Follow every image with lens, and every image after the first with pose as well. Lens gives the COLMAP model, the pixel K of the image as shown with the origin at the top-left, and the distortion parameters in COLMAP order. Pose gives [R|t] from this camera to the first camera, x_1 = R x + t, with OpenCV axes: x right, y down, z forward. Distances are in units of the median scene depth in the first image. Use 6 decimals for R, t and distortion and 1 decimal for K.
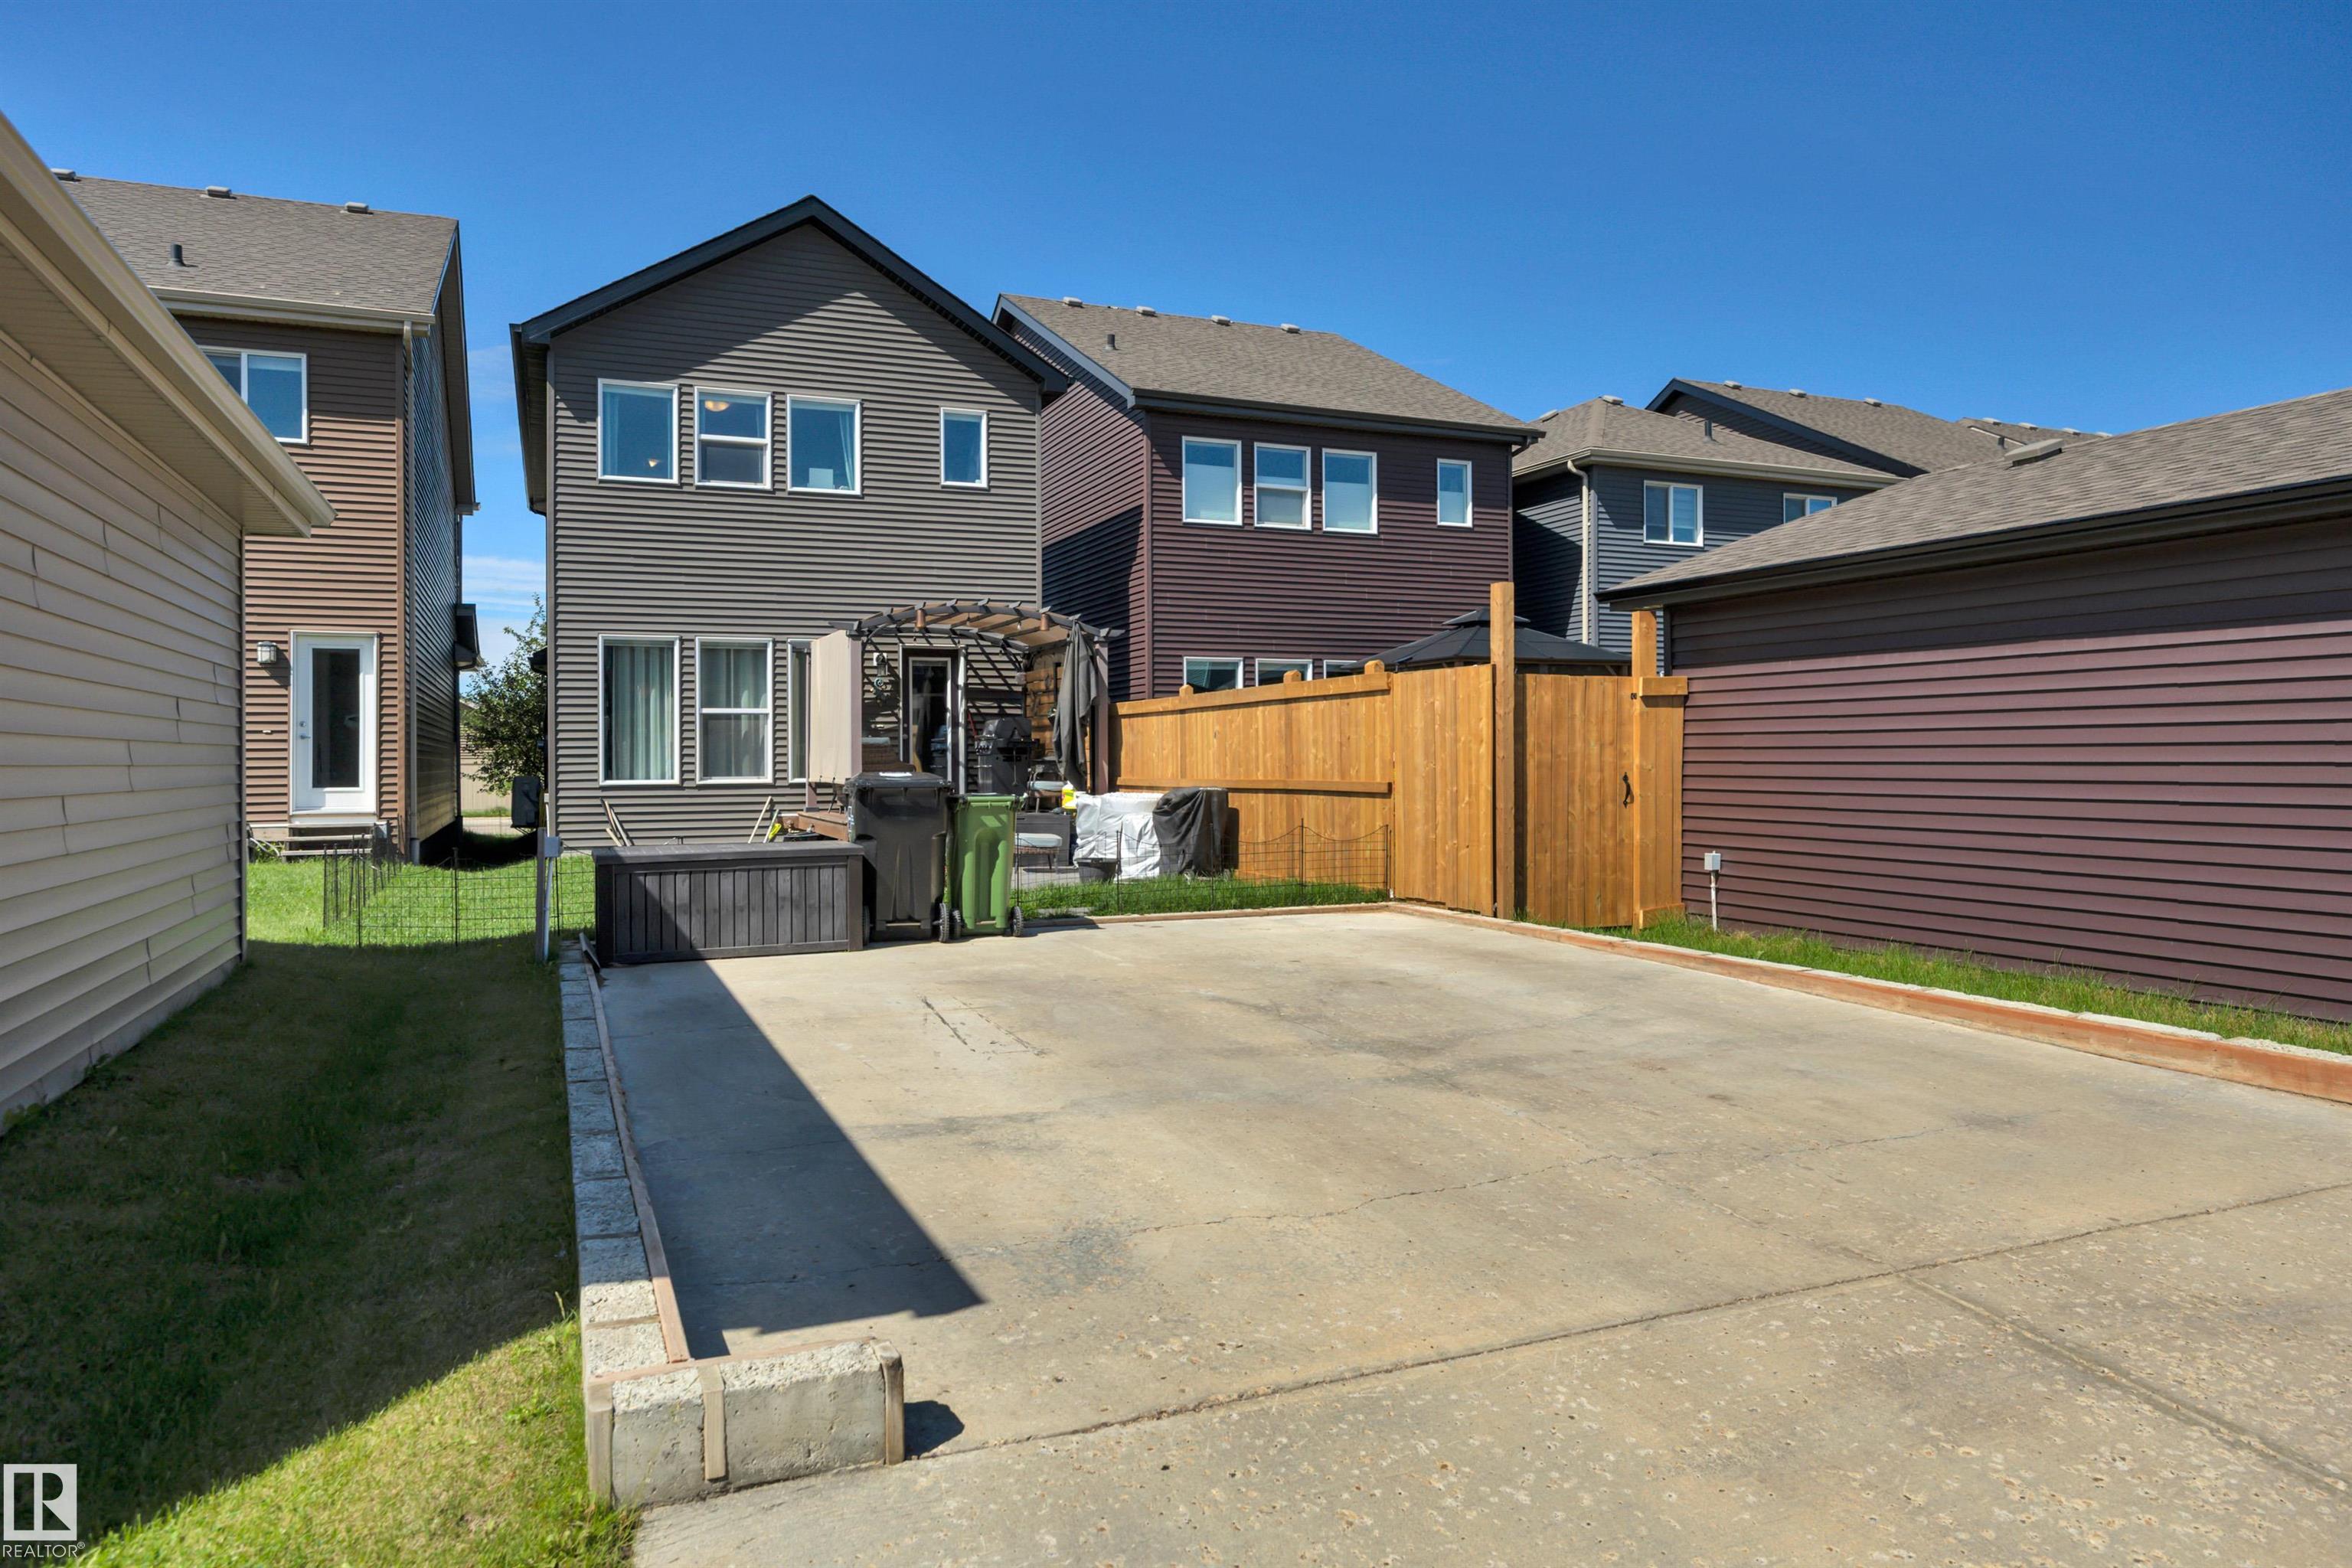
lens RADIAL K [[1493.0, 0, 1175.3], [0, 1493.0, 746.7], [0, 0, 1]] dist [0.000757, -0.001421]
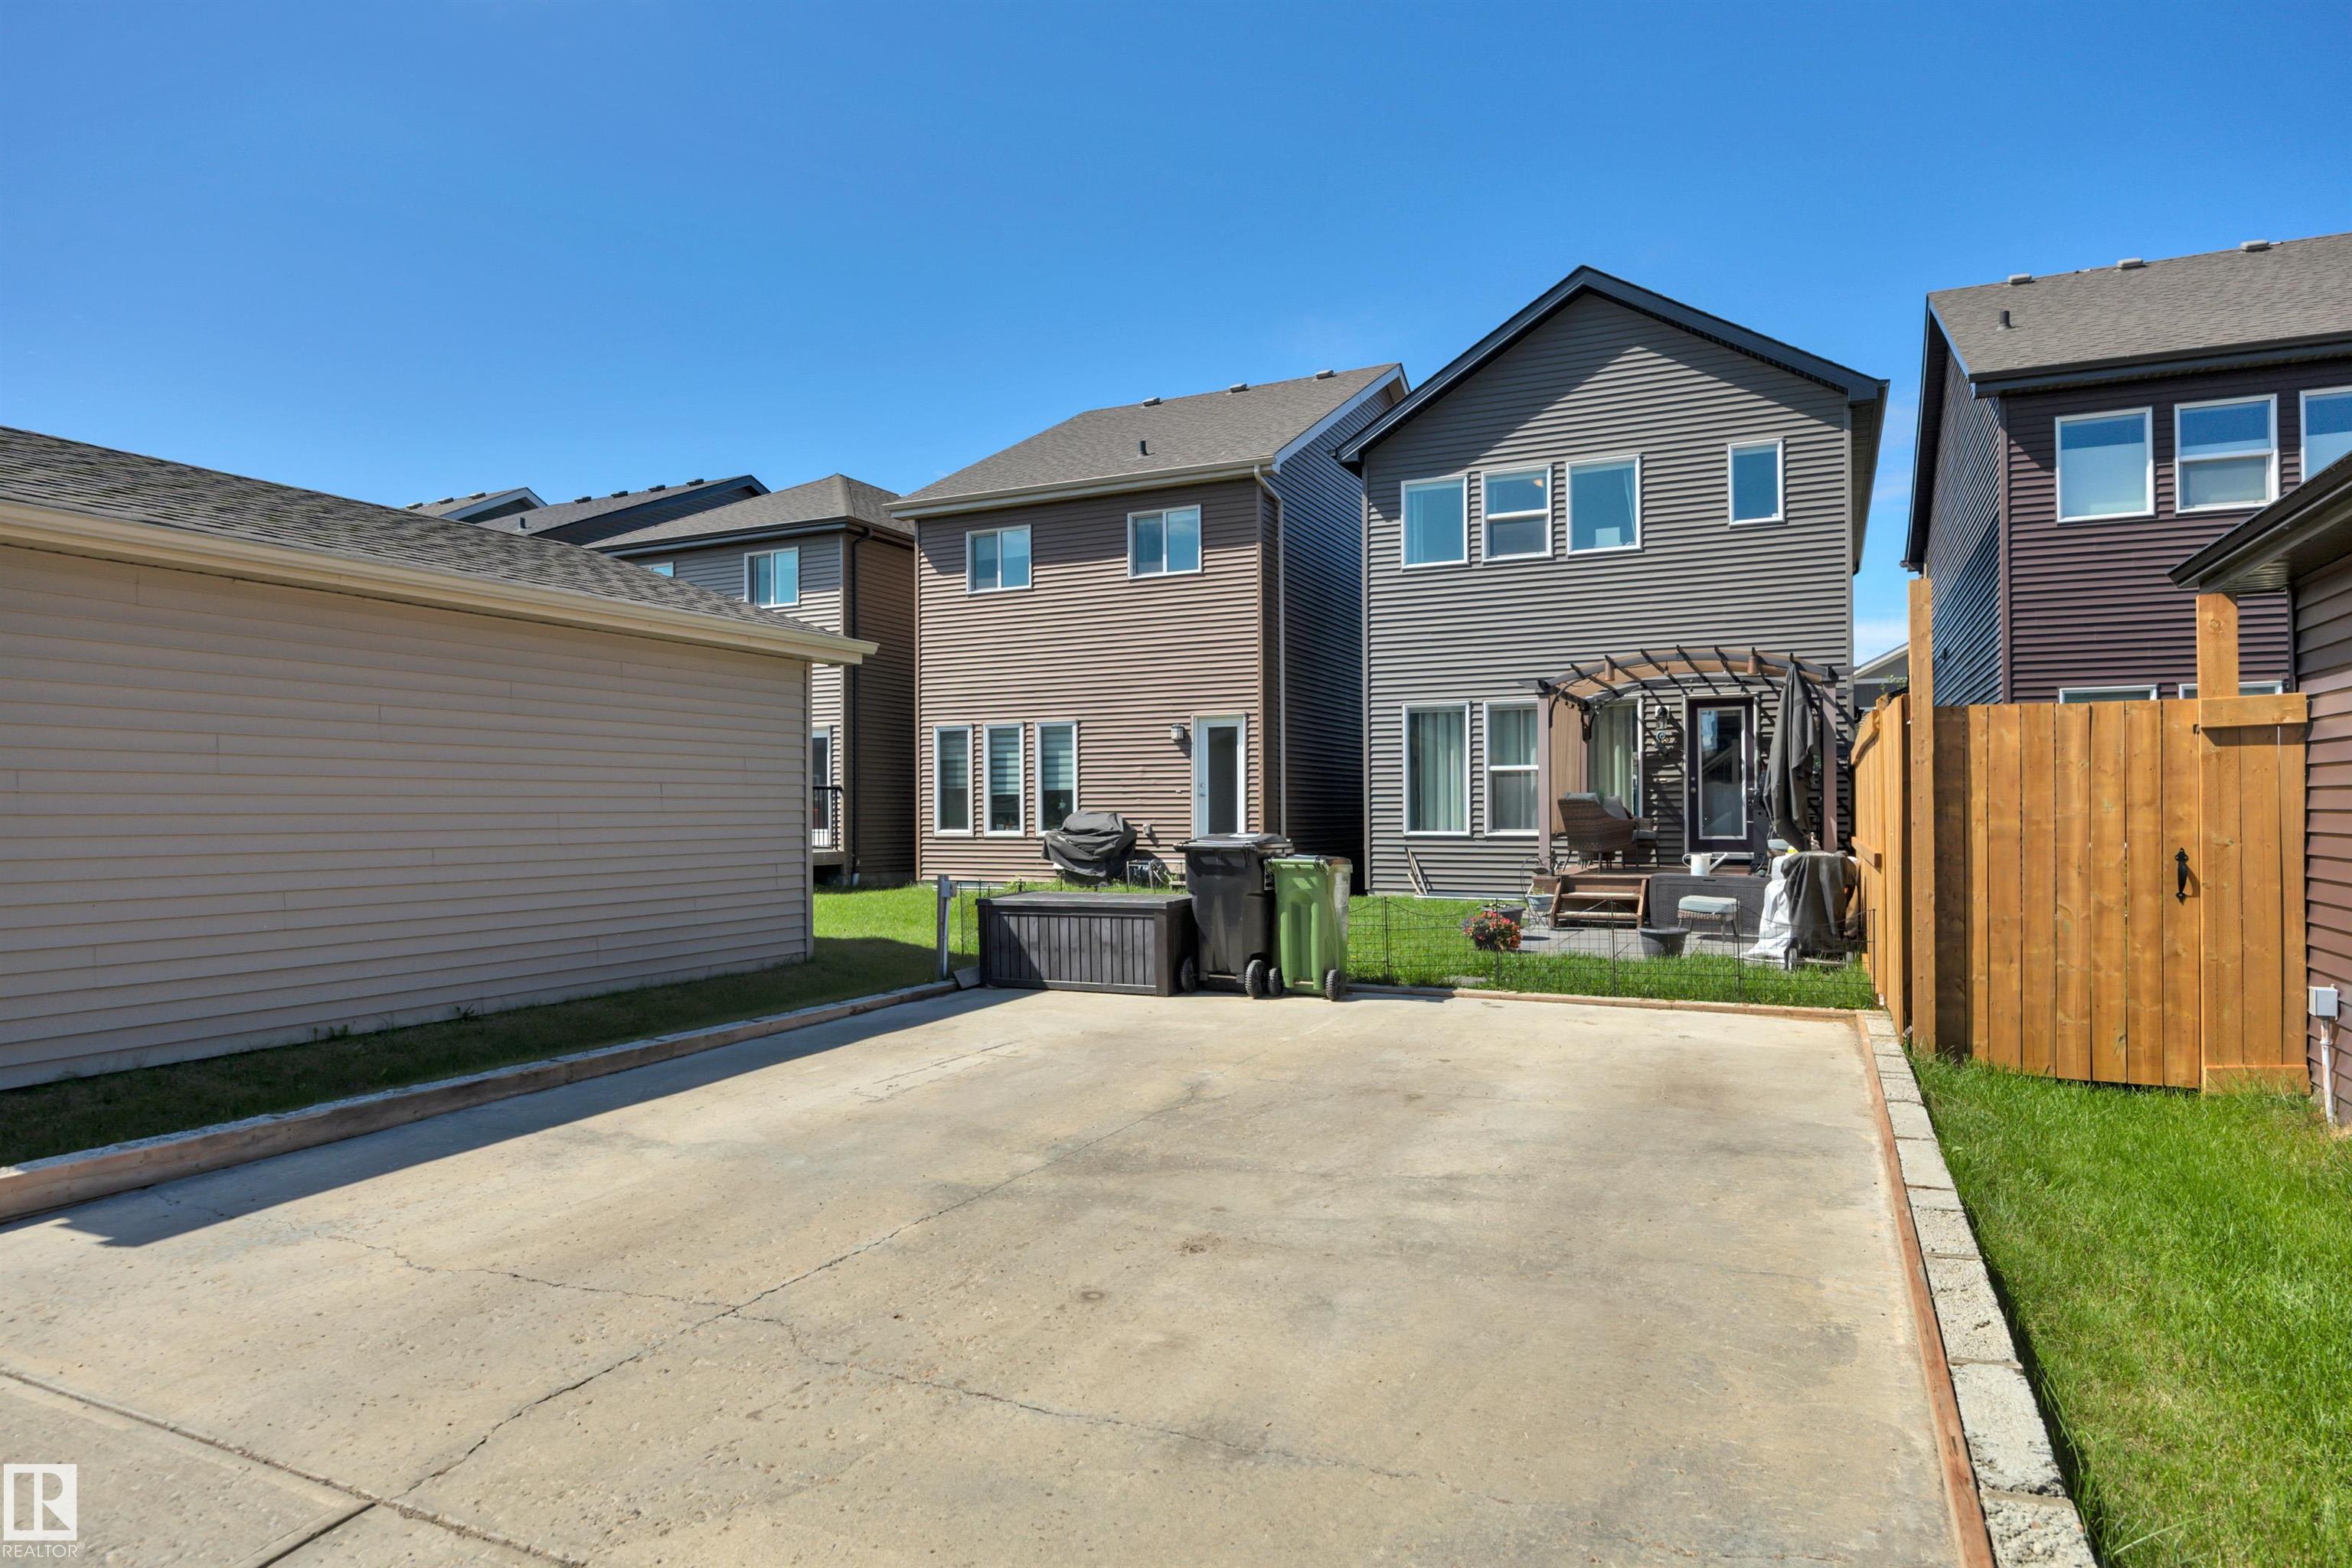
lens RADIAL K [[1358.4, 0, 1176.0], [0, 1358.4, 784.0], [0, 0, 1]] dist [-0.004590, -0.000371]
pose [[0.664416, -0.011534, -0.747274, 0.297368], [0.006511, 0.999932, -0.009645, -0.005155], [0.747335, 0.001543, 0.664446, 0.189727]]
